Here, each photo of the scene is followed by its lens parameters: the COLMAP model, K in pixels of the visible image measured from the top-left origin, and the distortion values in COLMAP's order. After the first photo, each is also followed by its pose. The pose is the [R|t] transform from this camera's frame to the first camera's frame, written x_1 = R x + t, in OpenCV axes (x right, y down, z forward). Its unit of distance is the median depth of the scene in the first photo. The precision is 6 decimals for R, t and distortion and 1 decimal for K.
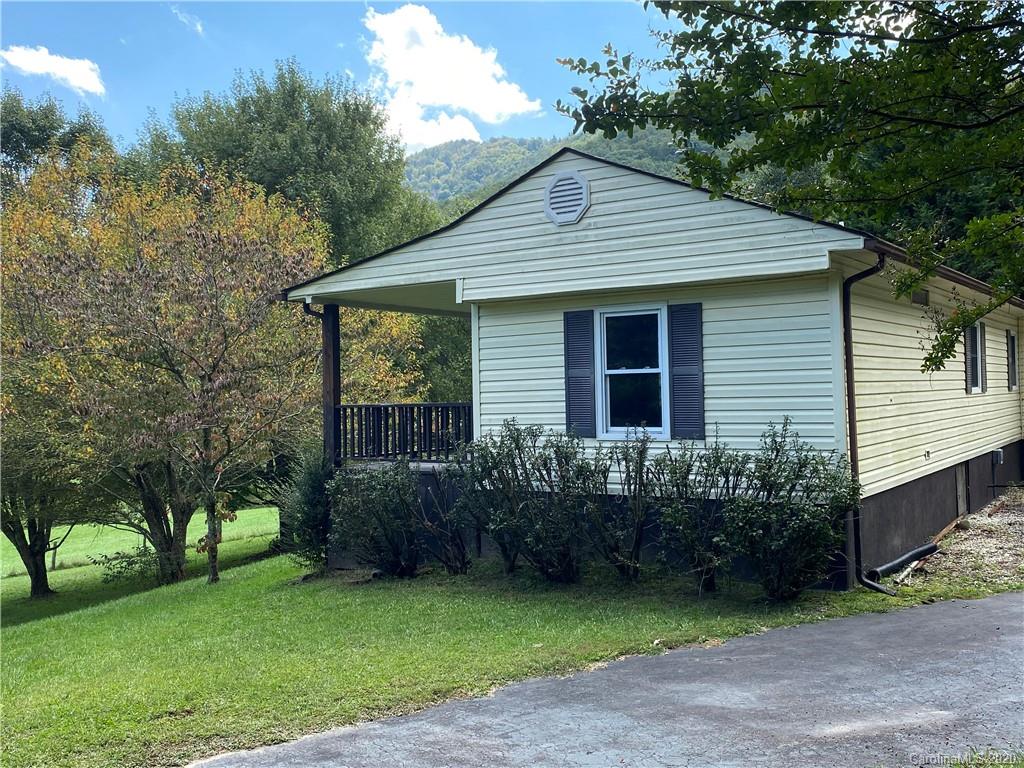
lens RADIAL K [[1009.2, 0, 544.5], [0, 1009.2, 386.0], [0, 0, 1]] dist [0.091168, -0.217883]
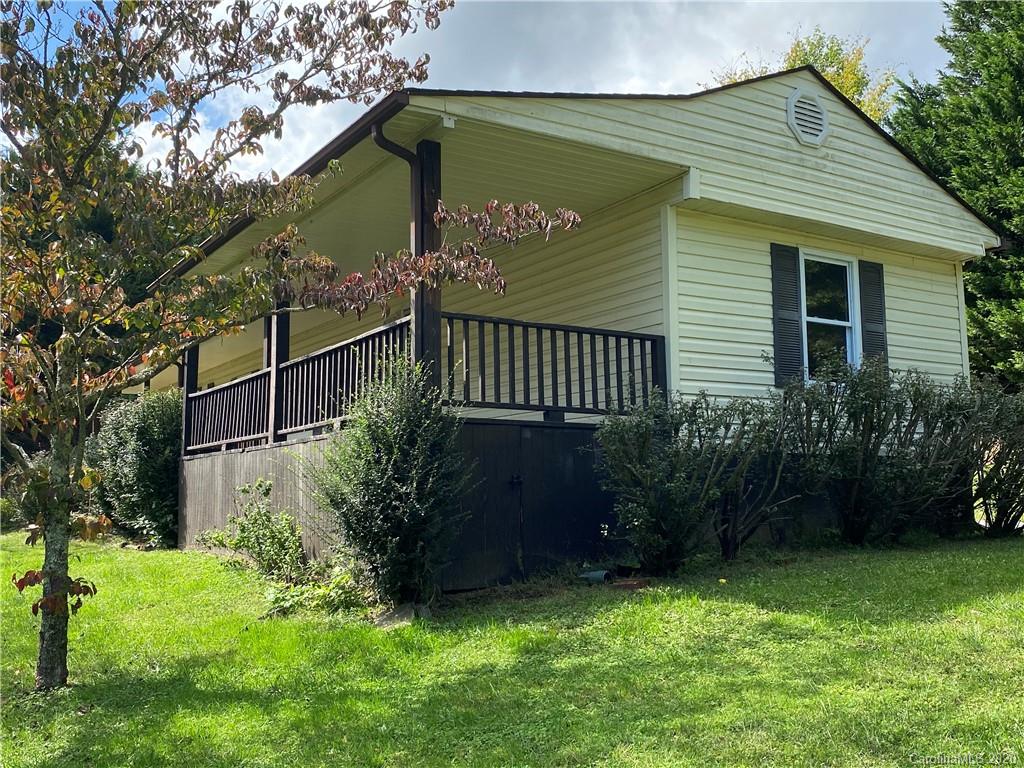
lens RADIAL K [[1009.2, 0, 544.5], [0, 1009.2, 386.0], [0, 0, 1]] dist [0.091168, -0.217883]
pose [[0.409153, 0.127794, 0.903472, -0.839404], [-0.006371, 0.990520, -0.137221, 0.169790], [-0.912443, 0.050388, 0.406089, 0.847495]]
